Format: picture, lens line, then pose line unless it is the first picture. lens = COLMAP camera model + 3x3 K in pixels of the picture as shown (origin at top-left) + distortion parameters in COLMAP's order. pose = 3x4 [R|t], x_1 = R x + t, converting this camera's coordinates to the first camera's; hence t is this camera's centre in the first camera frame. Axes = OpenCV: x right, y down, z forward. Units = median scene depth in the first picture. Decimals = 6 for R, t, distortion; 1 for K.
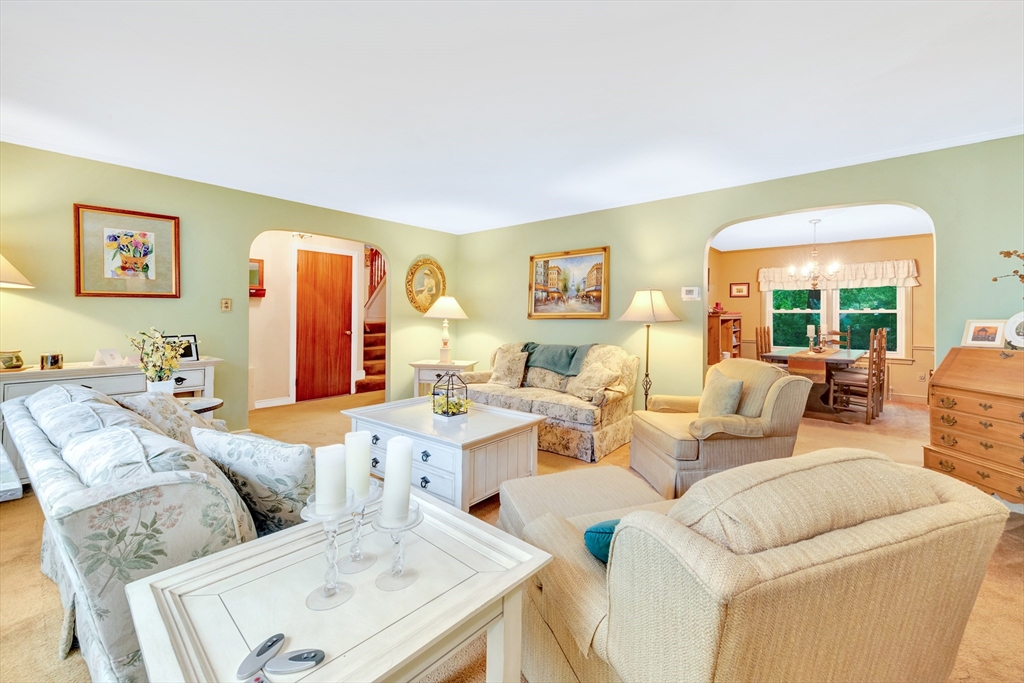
lens RADIAL K [[468.0, 0, 514.1], [0, 468.0, 321.0], [0, 0, 1]] dist [0.004858, -0.000426]
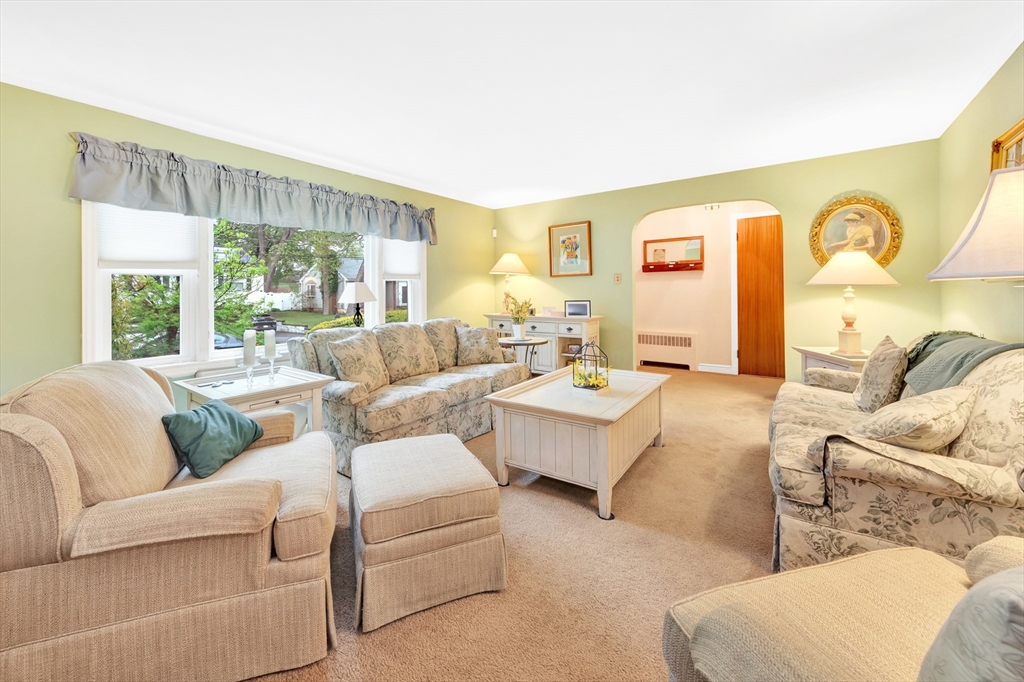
lens RADIAL K [[435.4, 0, 521.2], [0, 435.4, 294.0], [0, 0, 1]] dist [0.010249, -0.000256]
pose [[0.006707, -0.006376, -0.999957, 0.456888], [-0.006173, 0.999960, -0.006418, 0.013874], [0.999958, 0.006216, 0.006667, 0.543312]]
